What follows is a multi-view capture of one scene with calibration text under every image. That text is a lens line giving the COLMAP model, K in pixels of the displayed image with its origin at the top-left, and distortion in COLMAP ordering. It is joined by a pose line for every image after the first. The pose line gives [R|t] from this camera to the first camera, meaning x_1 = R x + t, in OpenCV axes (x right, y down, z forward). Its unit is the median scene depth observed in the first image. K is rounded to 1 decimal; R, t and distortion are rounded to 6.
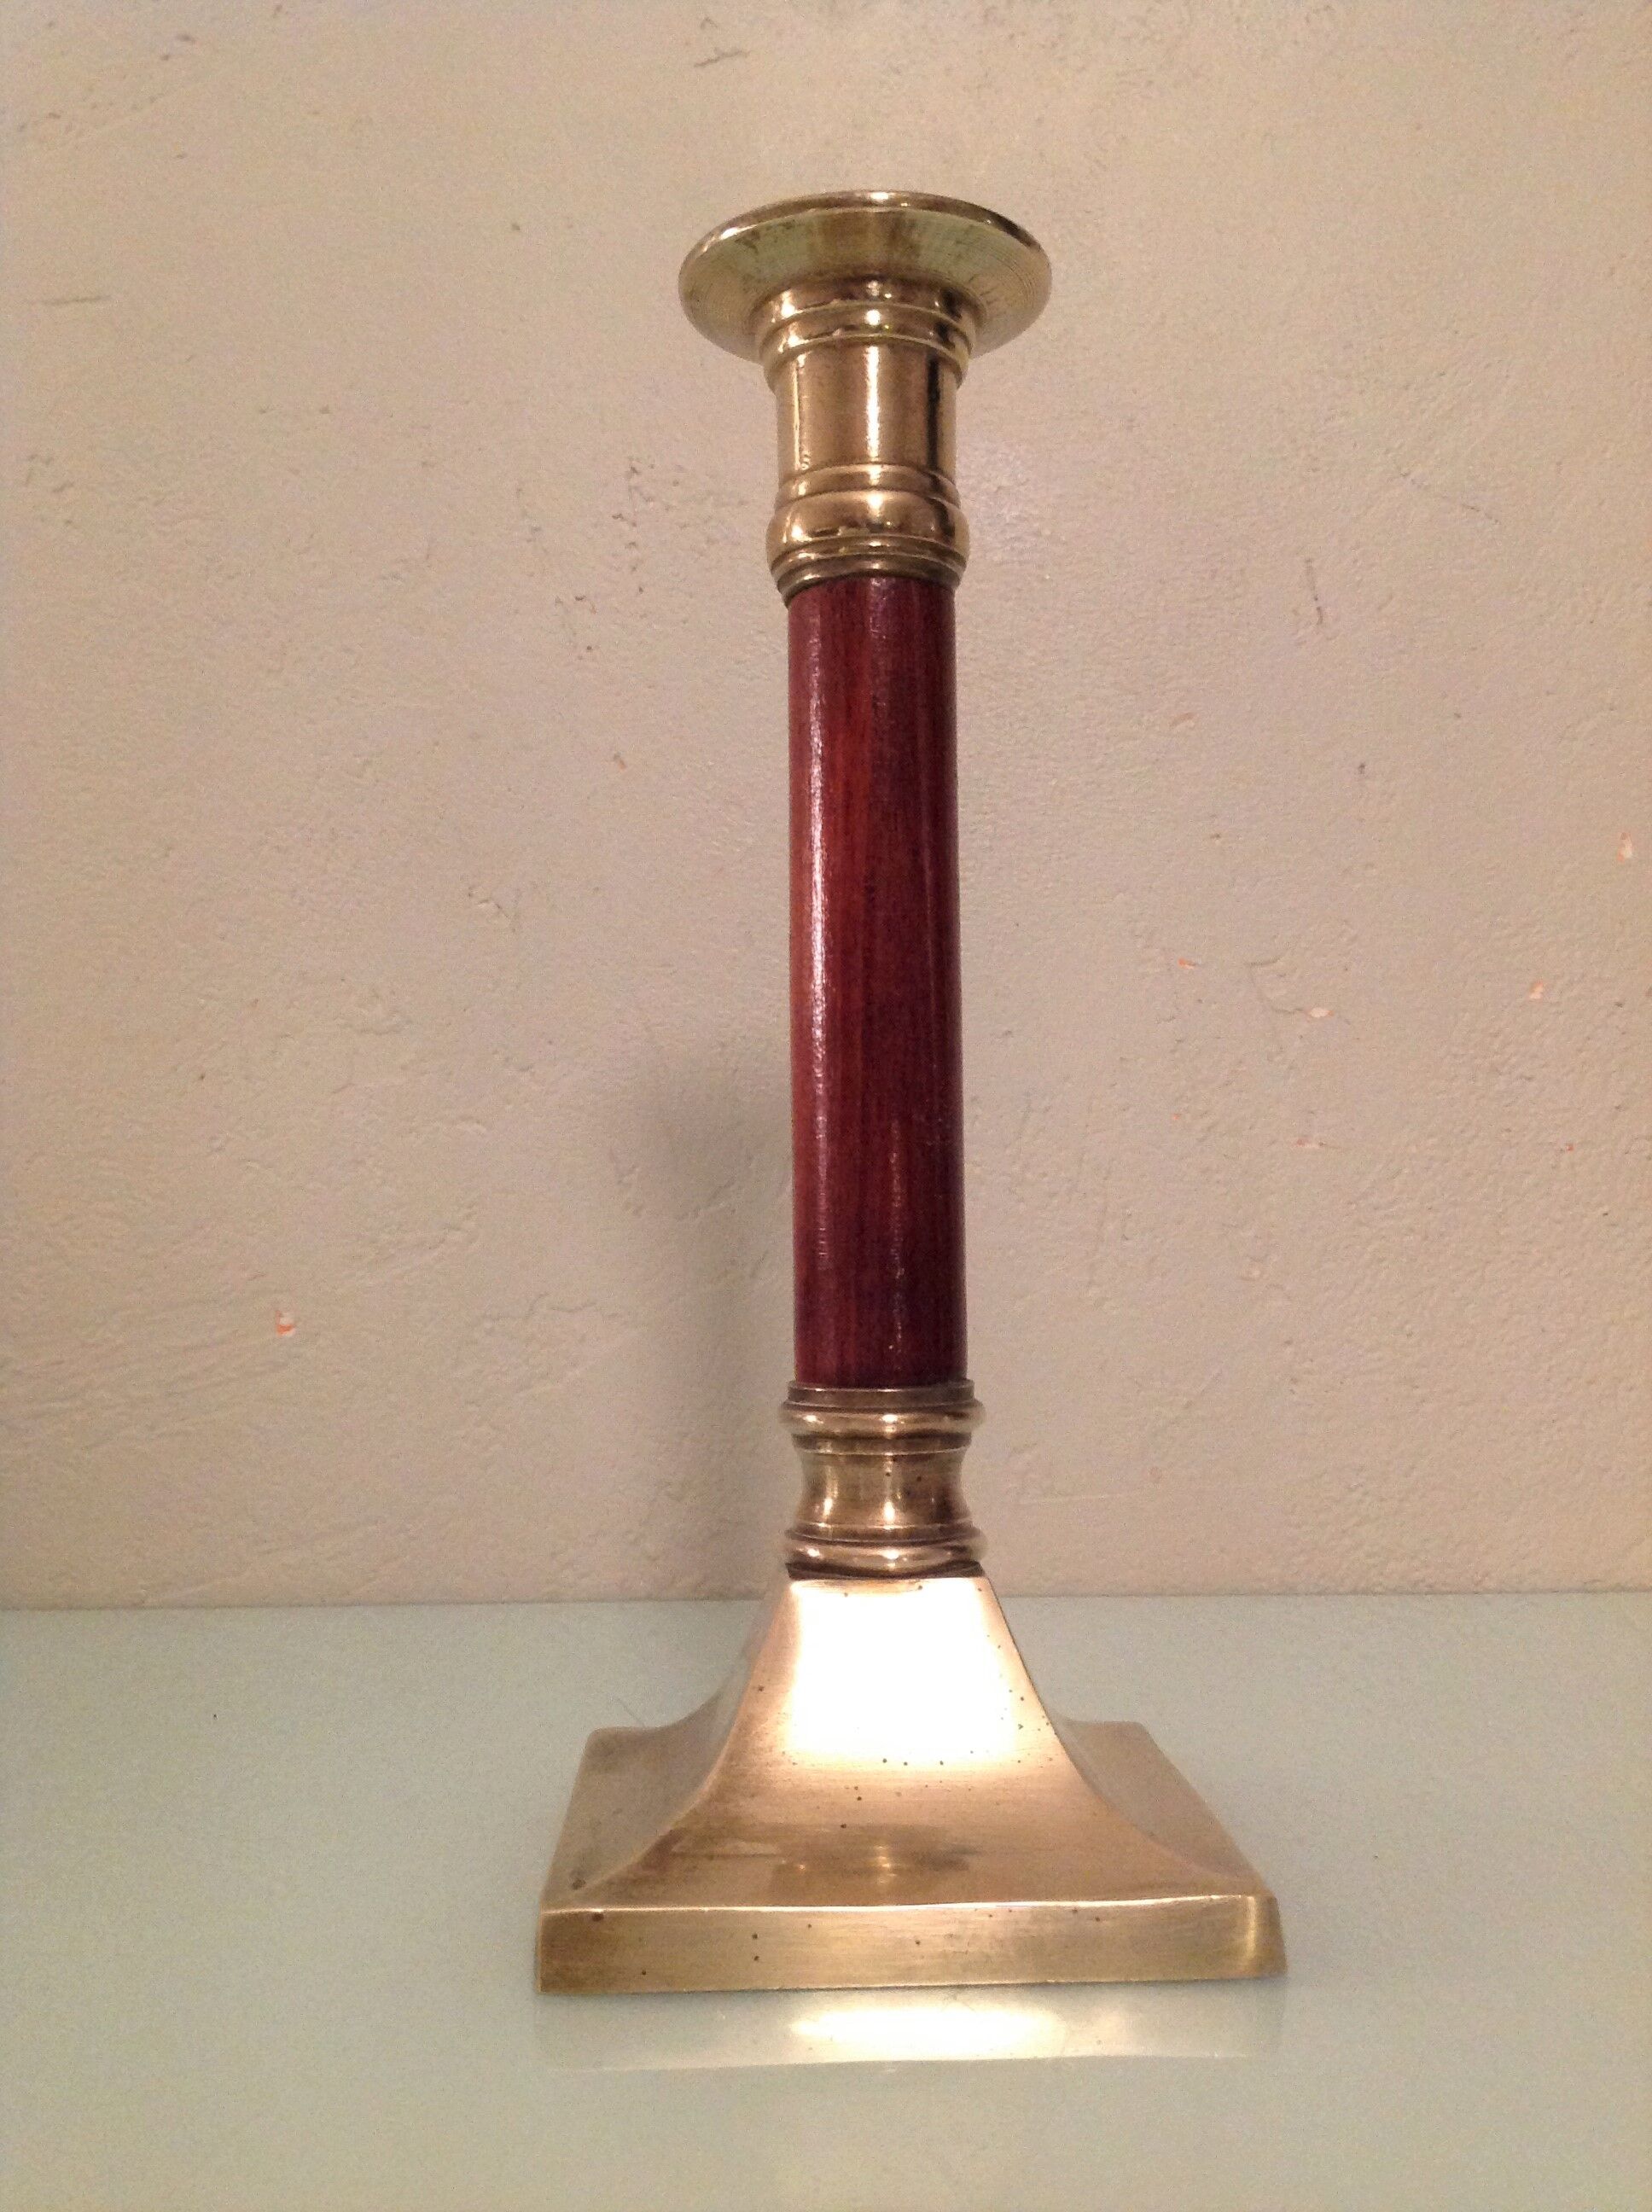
lens RADIAL K [[2161.9, 0, 820.0], [0, 2161.9, 1098.8], [0, 0, 1]] dist [0.167926, -0.416404]
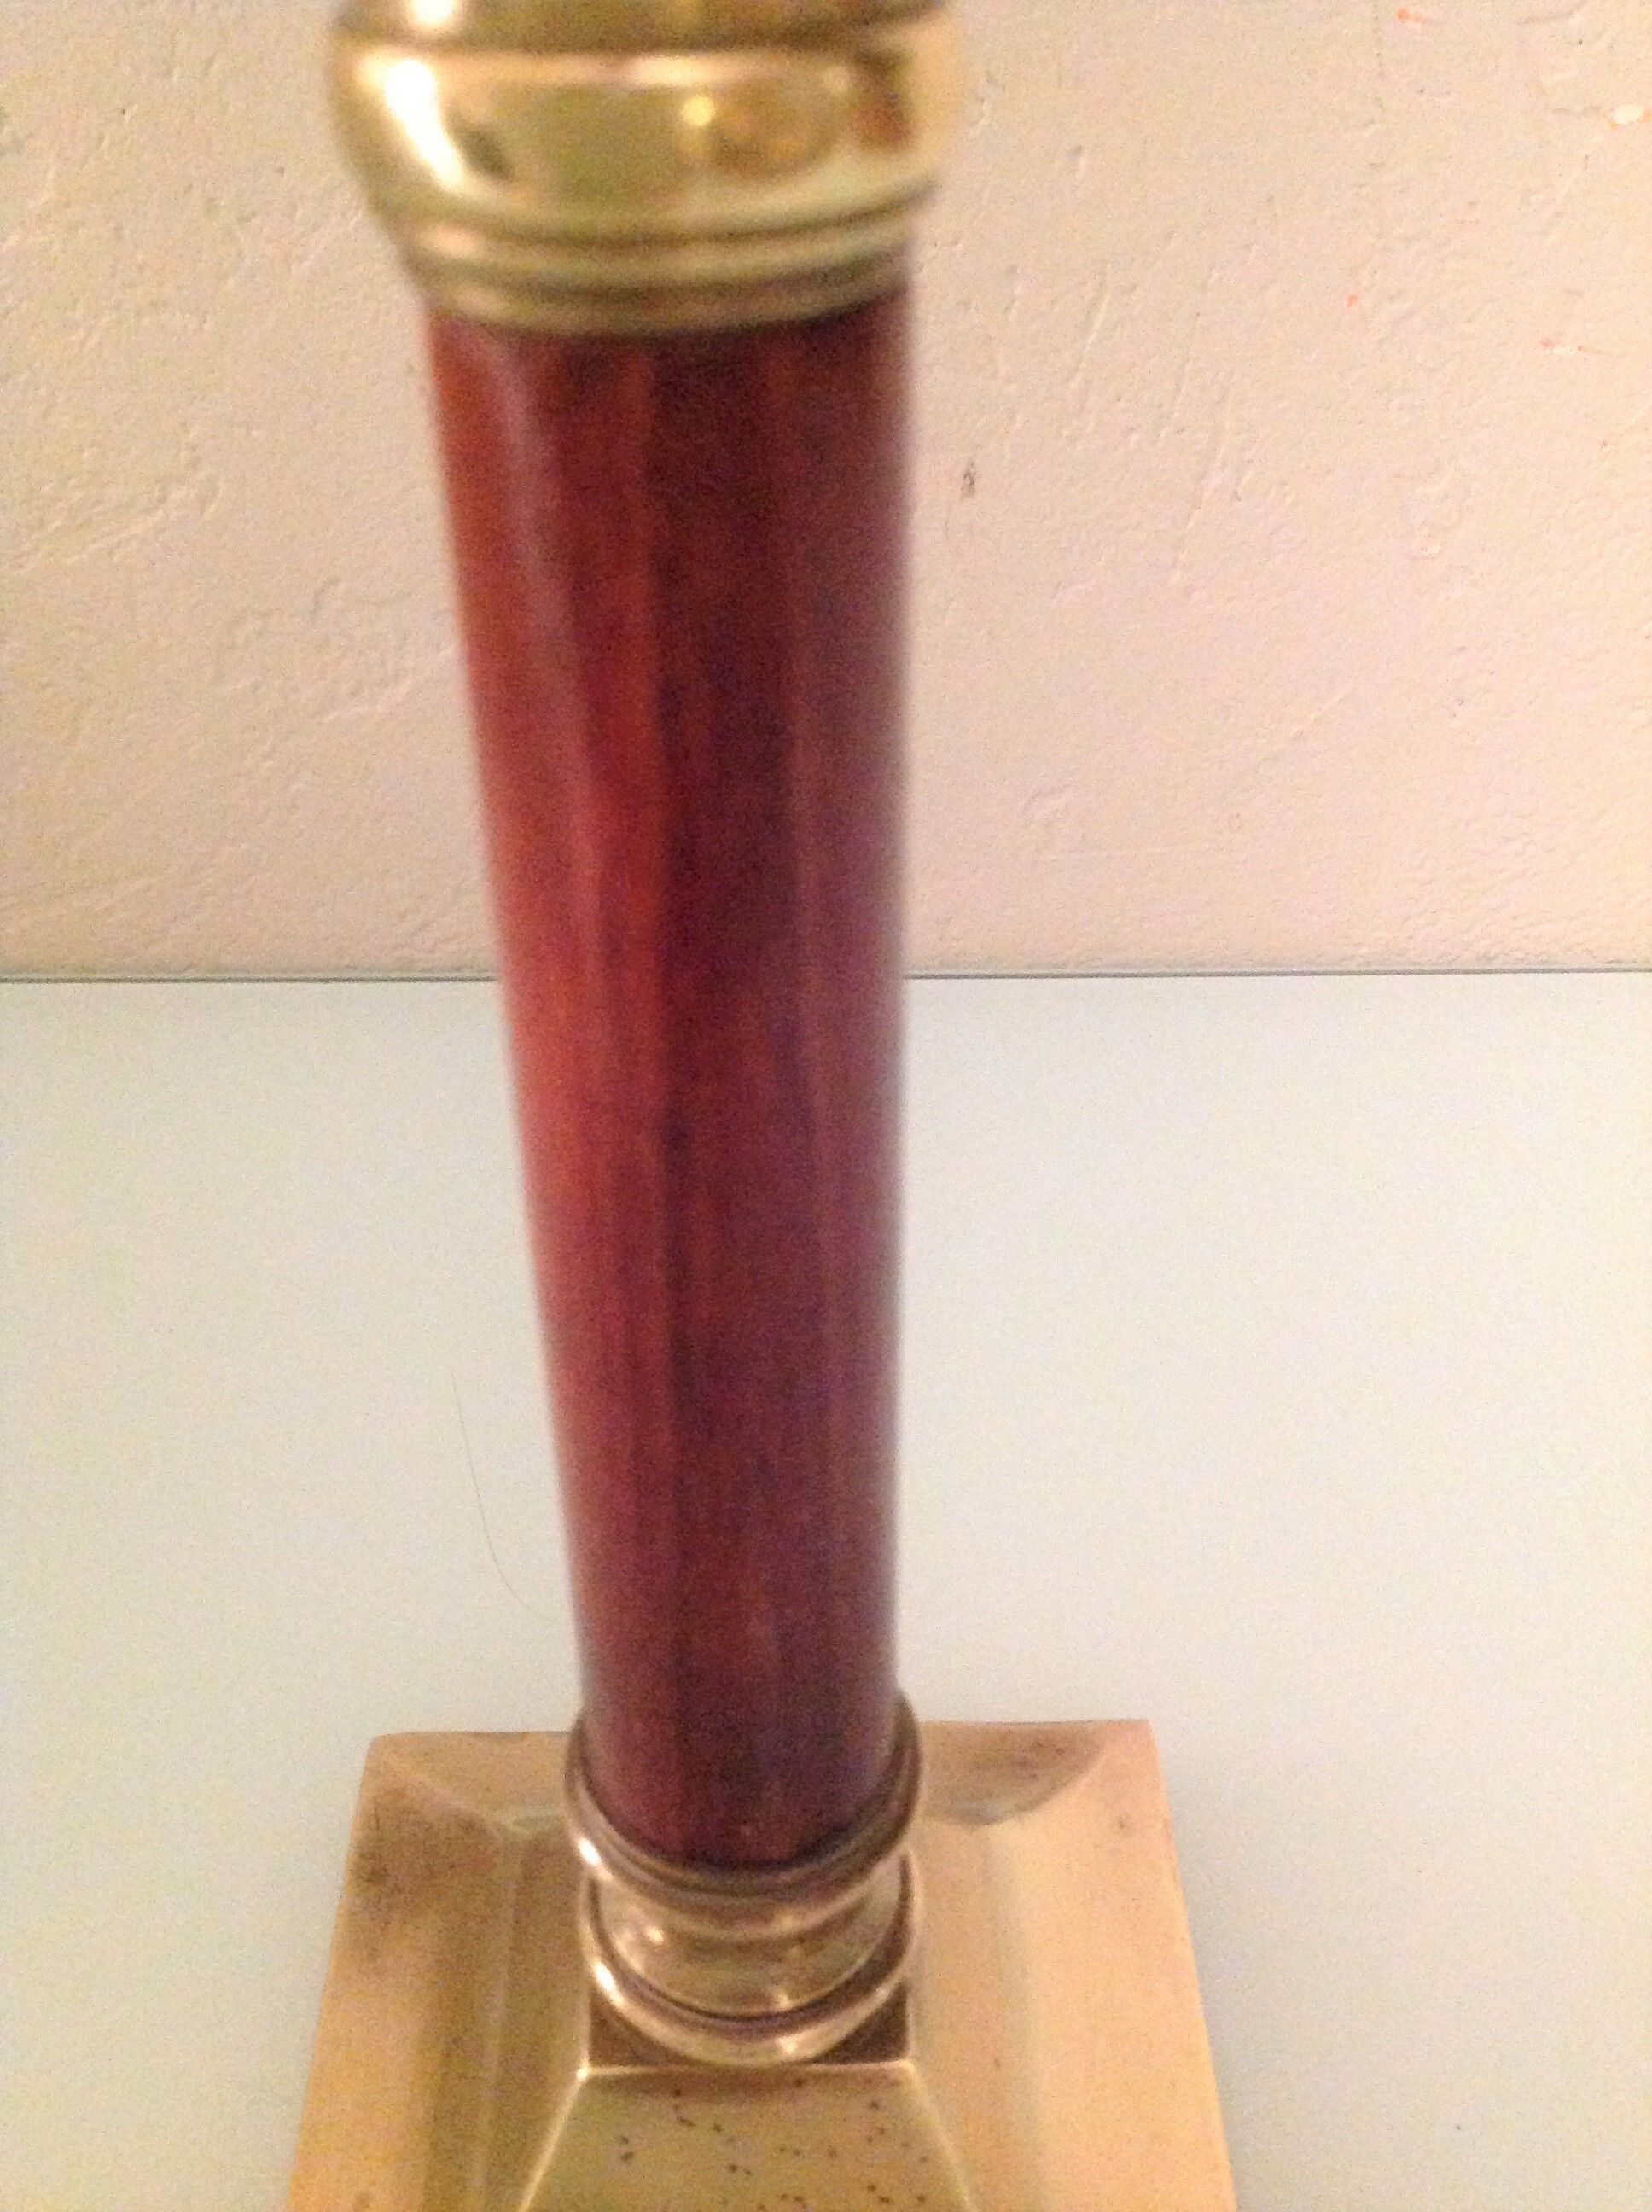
lens RADIAL K [[2150.3, 0, 826.0], [0, 2150.3, 1106.0], [0, 0, 1]] dist [0.135649, -0.267942]
pose [[0.999758, 0.013206, -0.017586, 0.034759], [0.001529, 0.755972, 0.654602, -0.219561], [0.021939, -0.654470, 0.755769, 0.404504]]
